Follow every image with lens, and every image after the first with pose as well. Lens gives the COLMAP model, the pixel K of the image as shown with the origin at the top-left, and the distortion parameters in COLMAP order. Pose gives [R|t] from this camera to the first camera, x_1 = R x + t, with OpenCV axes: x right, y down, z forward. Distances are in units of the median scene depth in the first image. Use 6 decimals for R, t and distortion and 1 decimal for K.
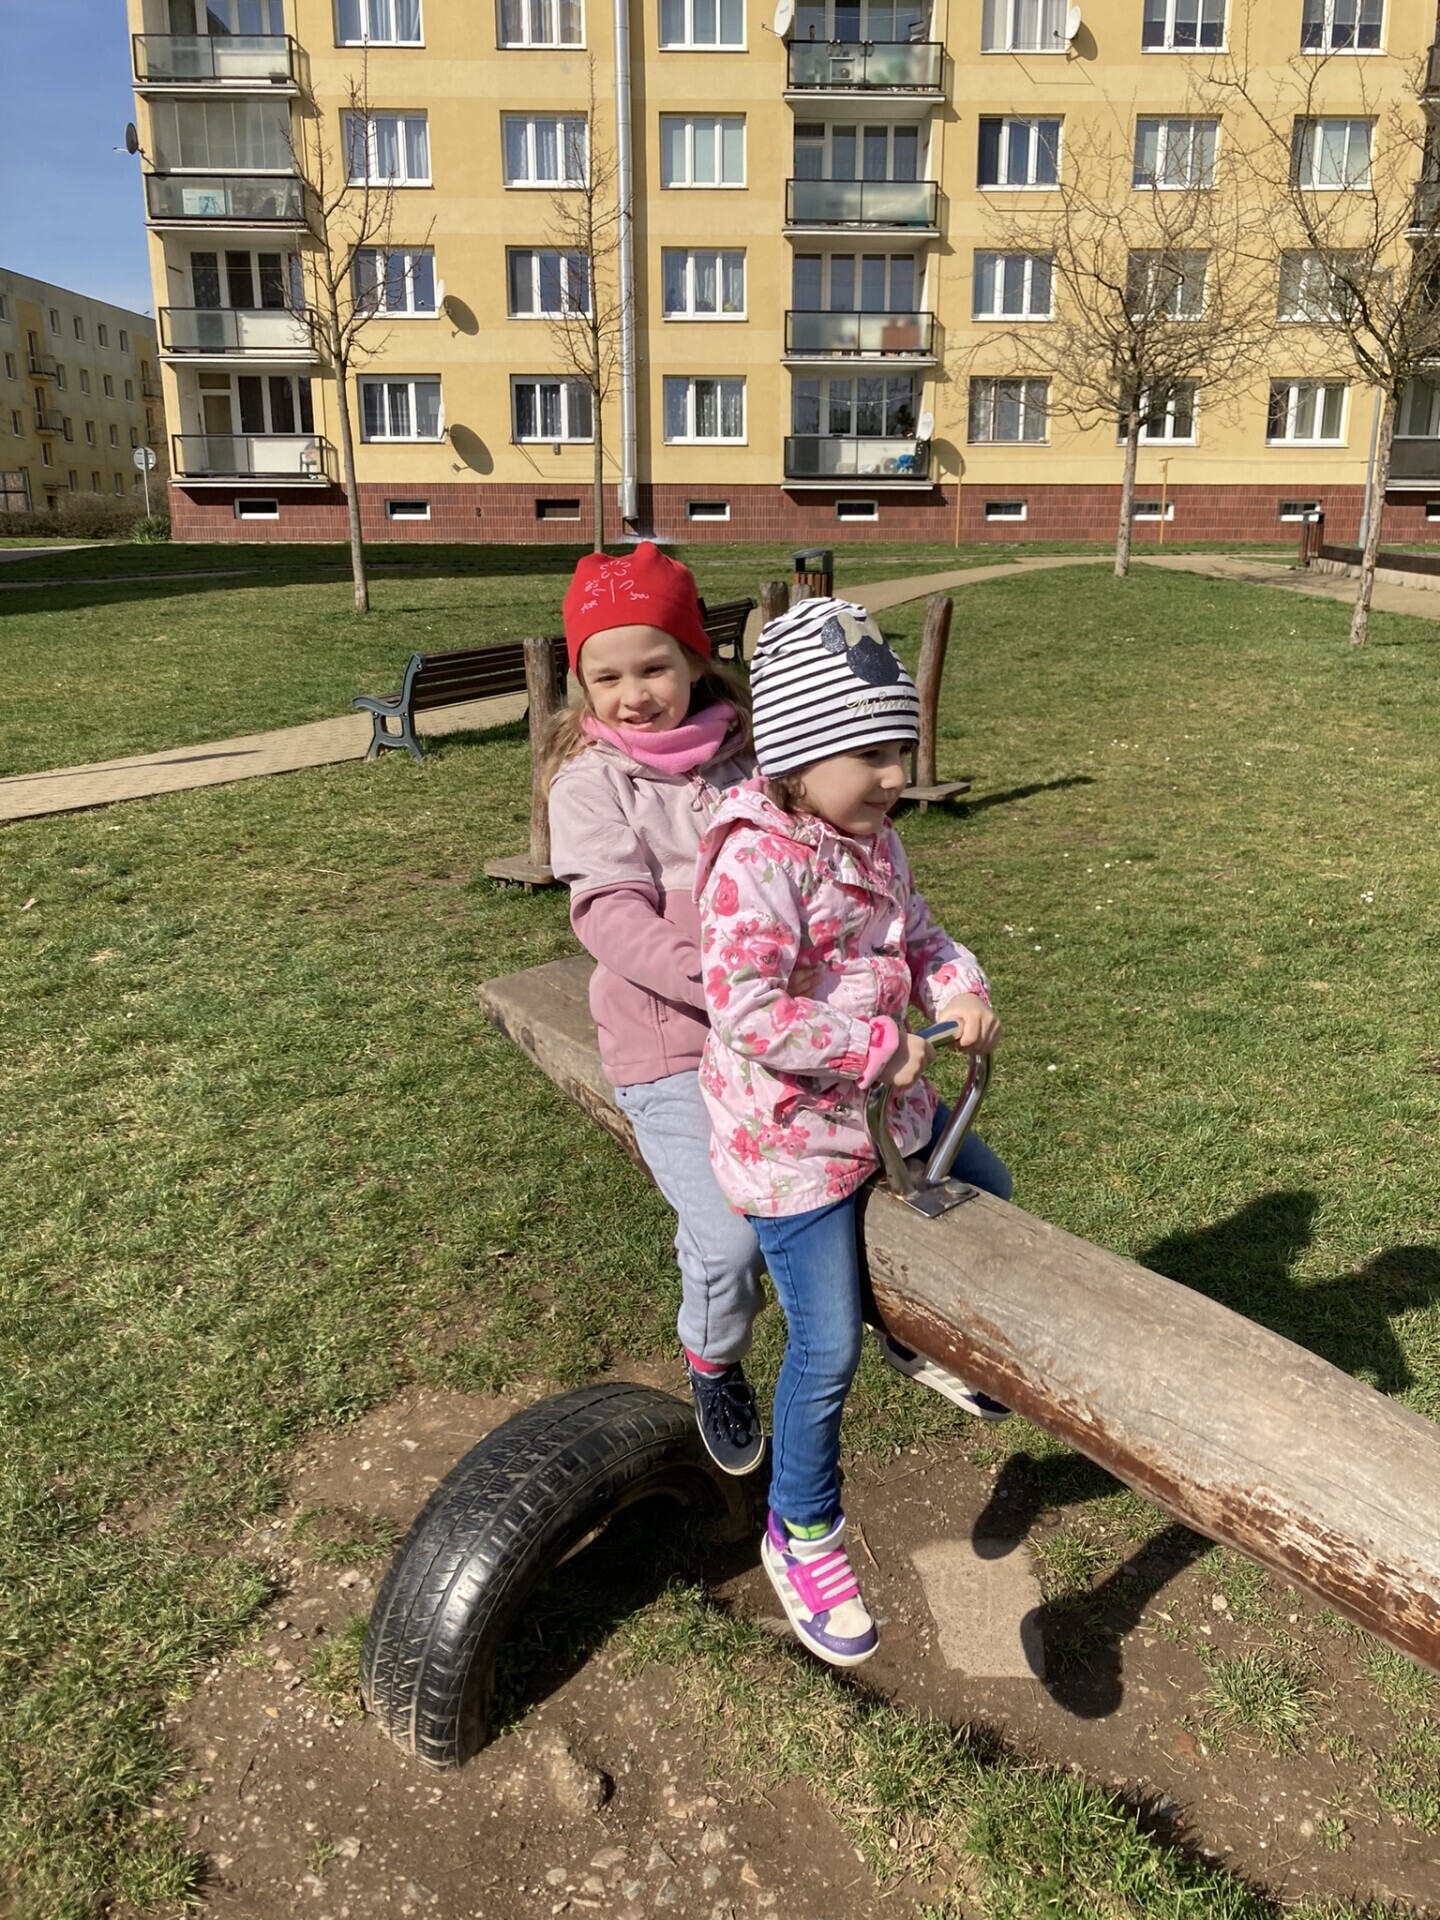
lens RADIAL K [[1572.0, 0, 764.9], [0, 1572.0, 933.8], [0, 0, 1]] dist [0.035309, -0.034954]
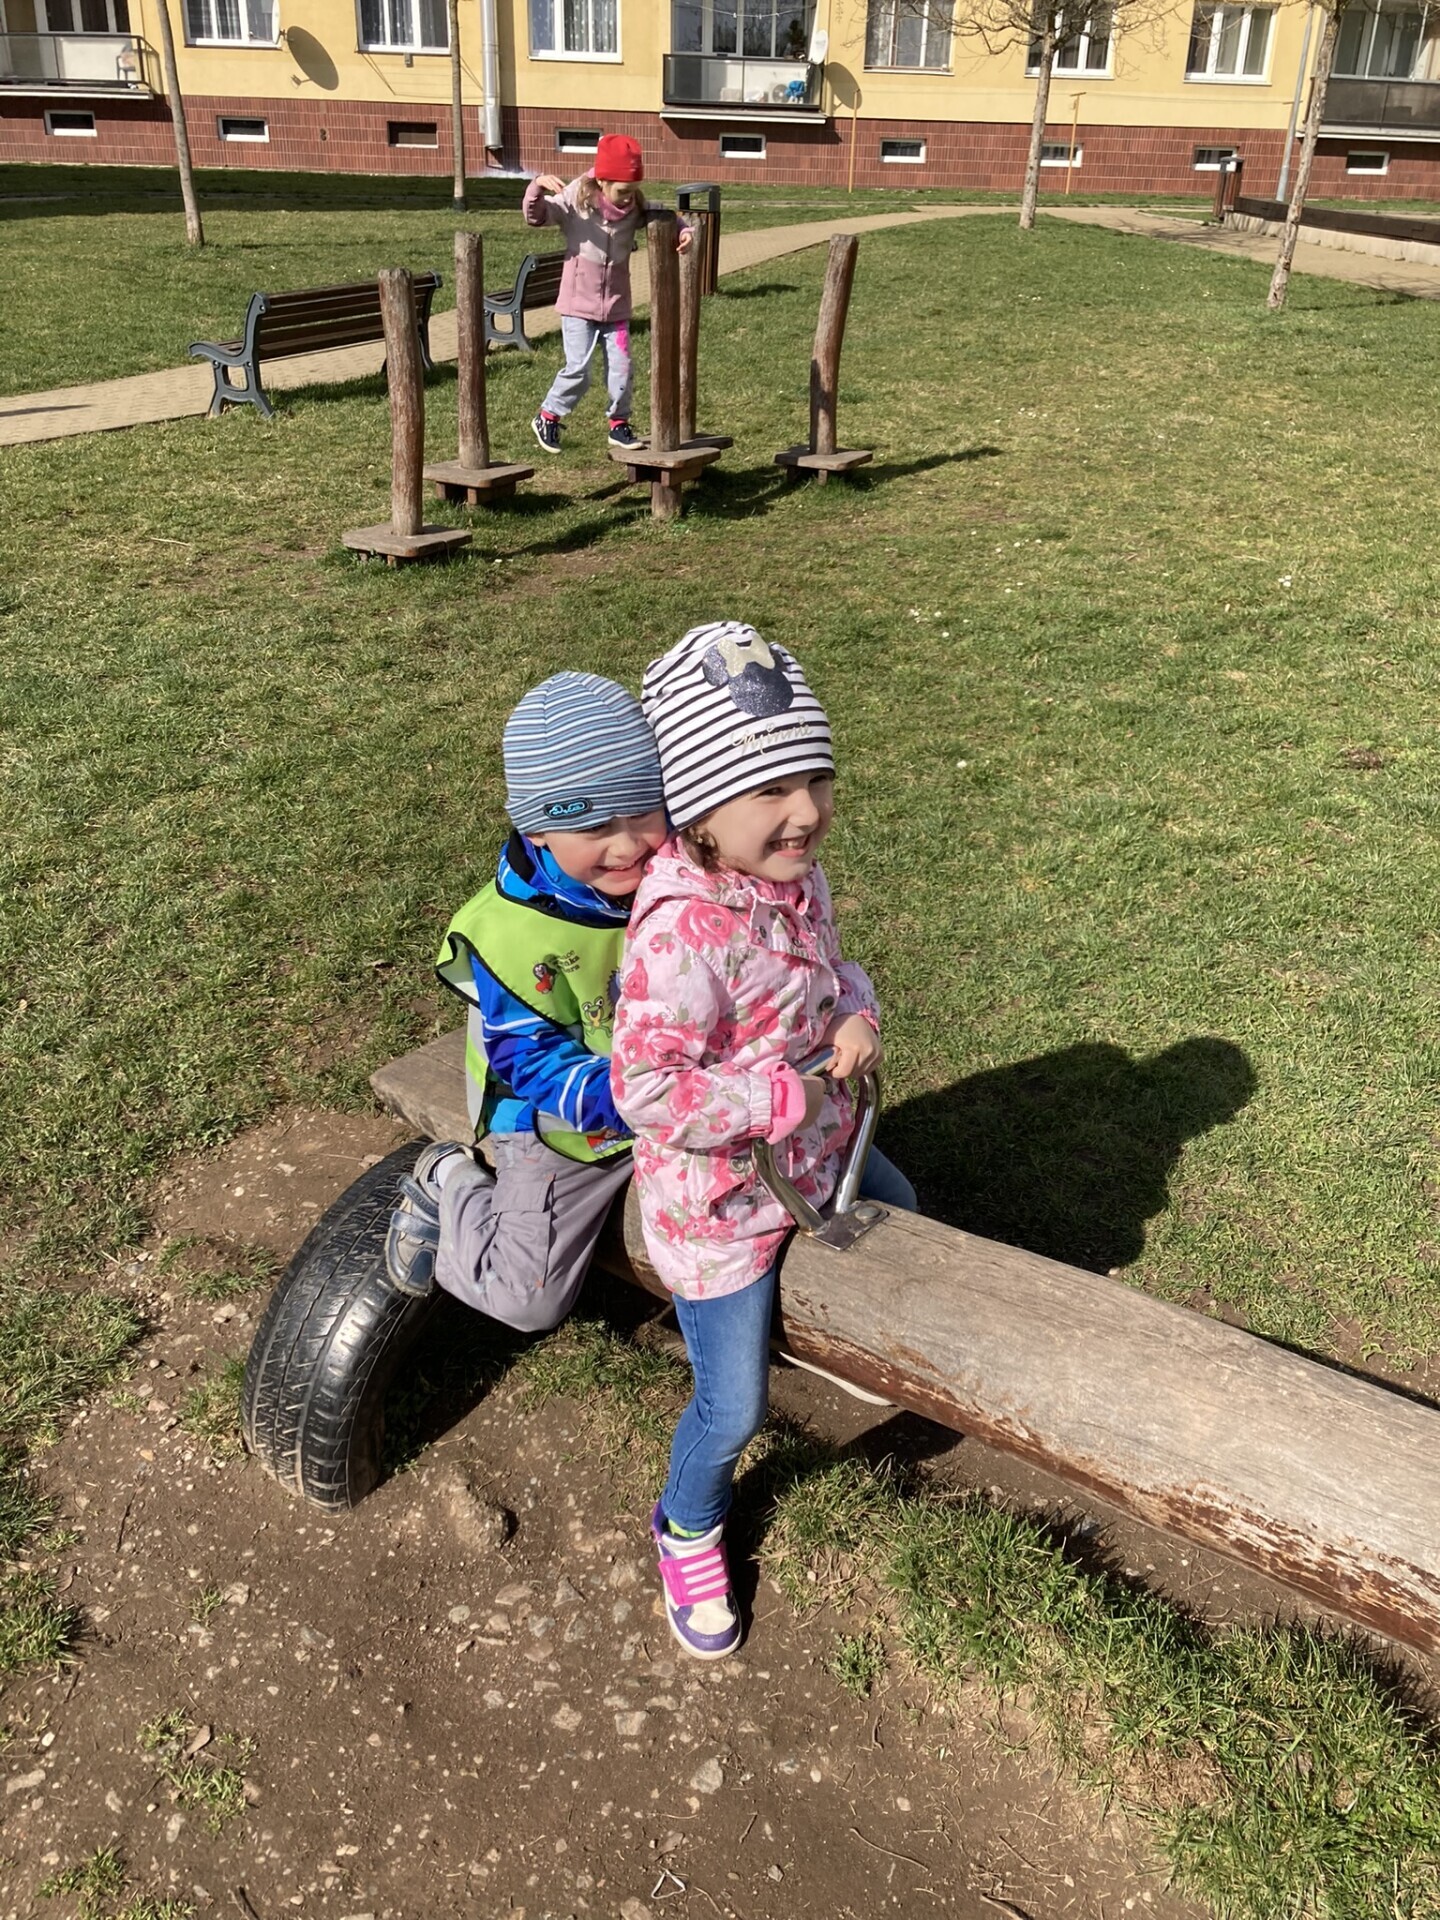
lens RADIAL K [[1572.0, 0, 736.4], [0, 1572.0, 953.0], [0, 0, 1]] dist [0.035309, -0.034954]
pose [[0.998288, -0.003960, 0.058355, -0.005267], [-0.008194, 0.978398, 0.206568, 0.001750], [-0.057912, -0.206692, 0.976691, 0.040156]]
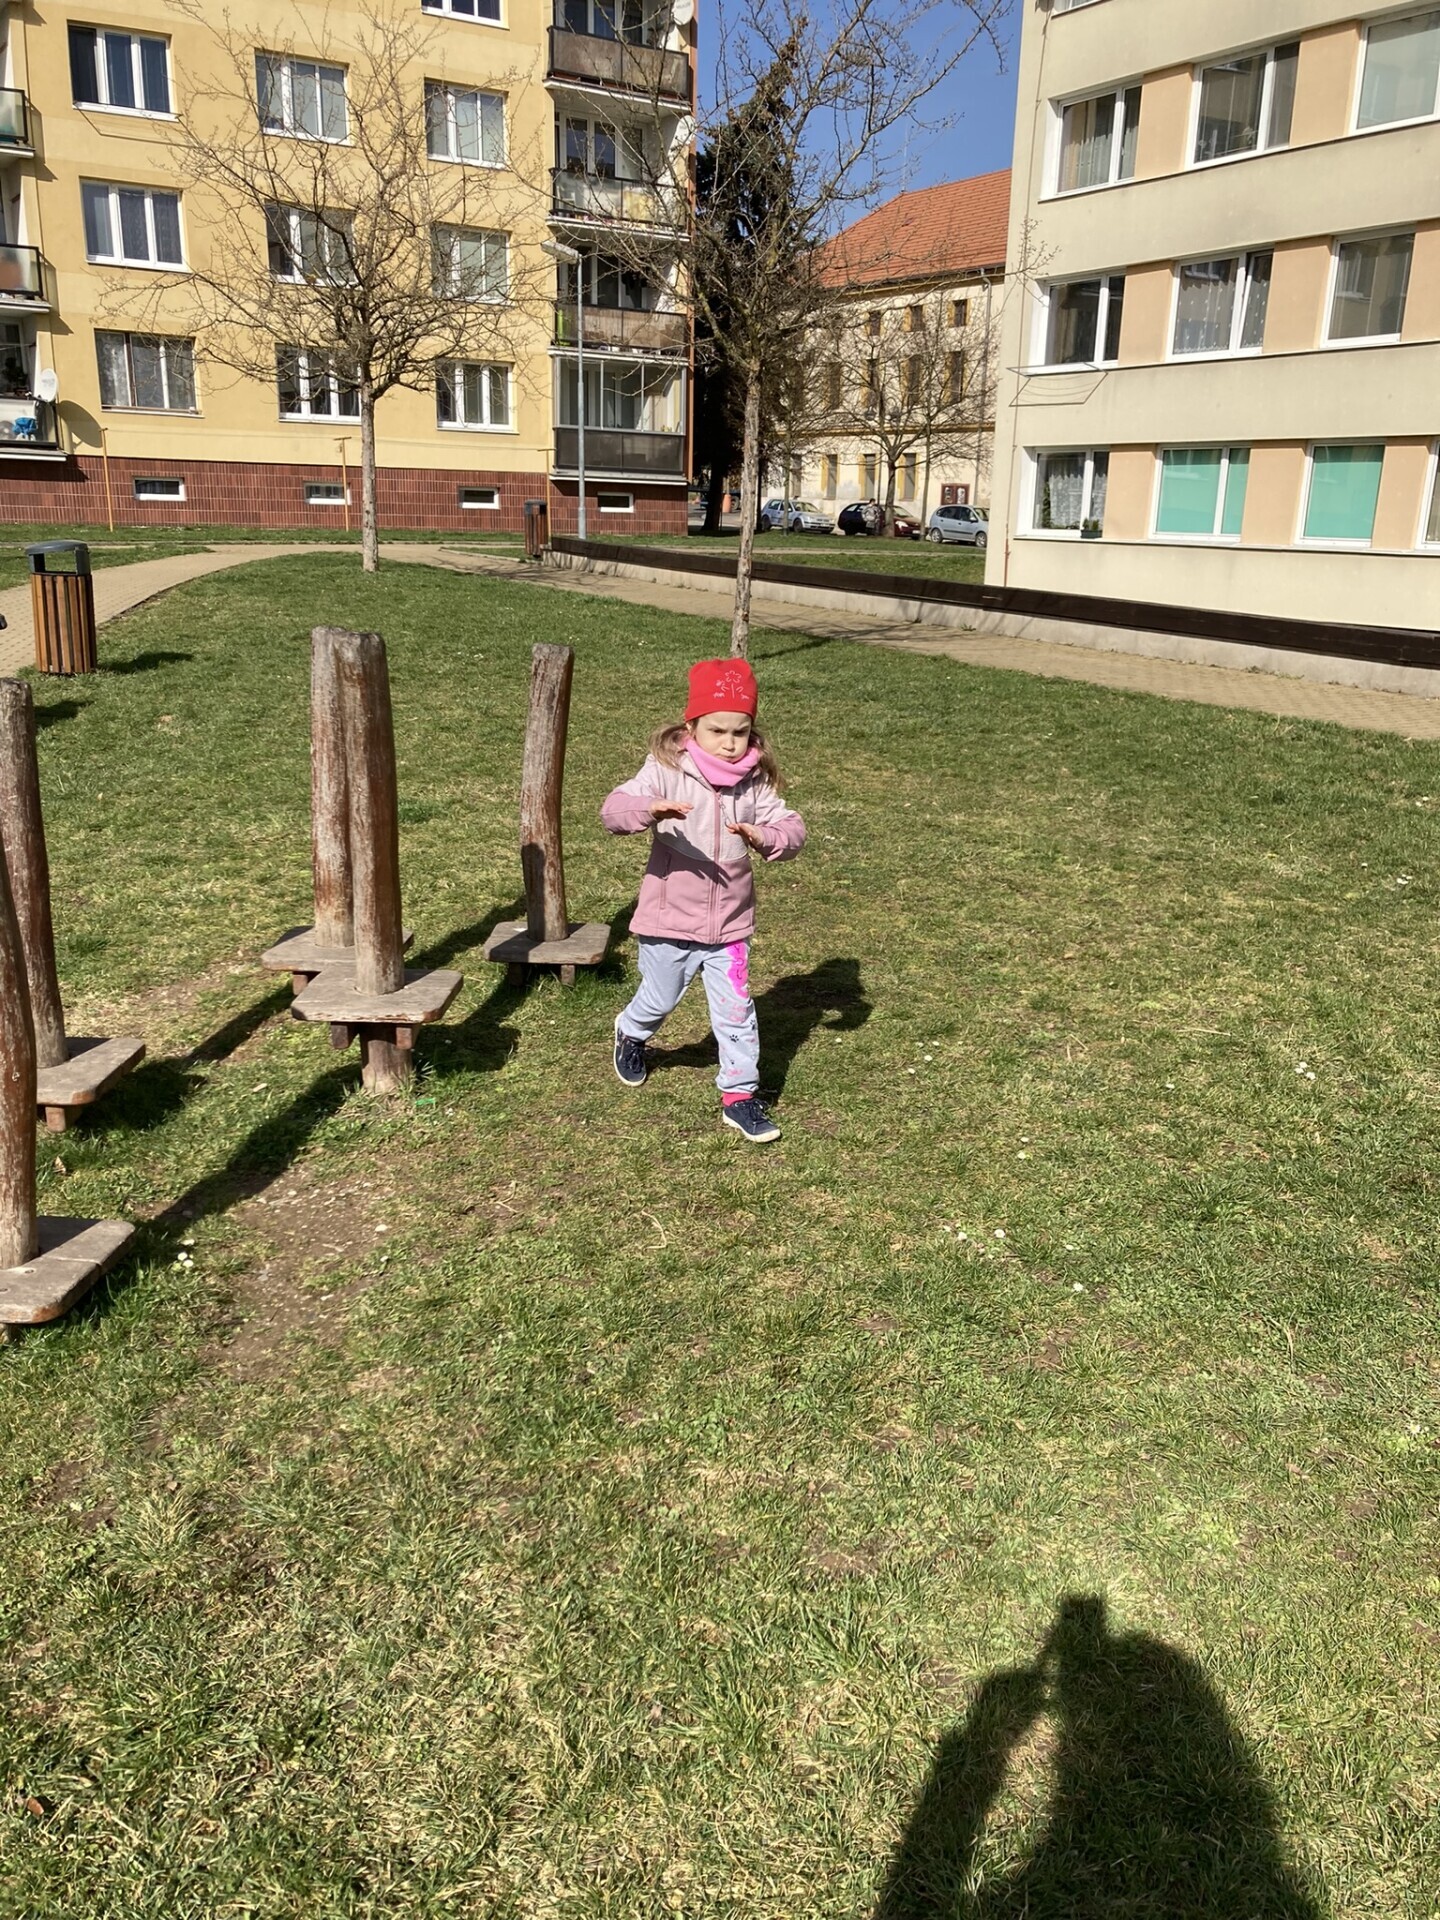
lens RADIAL K [[1572.0, 0, 798.7], [0, 1572.0, 978.6], [0, 0, 1]] dist [0.035309, -0.034954]
pose [[0.854542, -0.130593, 0.502697, -0.173870], [0.112177, 0.991436, 0.066869, -0.139921], [-0.507124, -0.000751, 0.861873, 0.496842]]
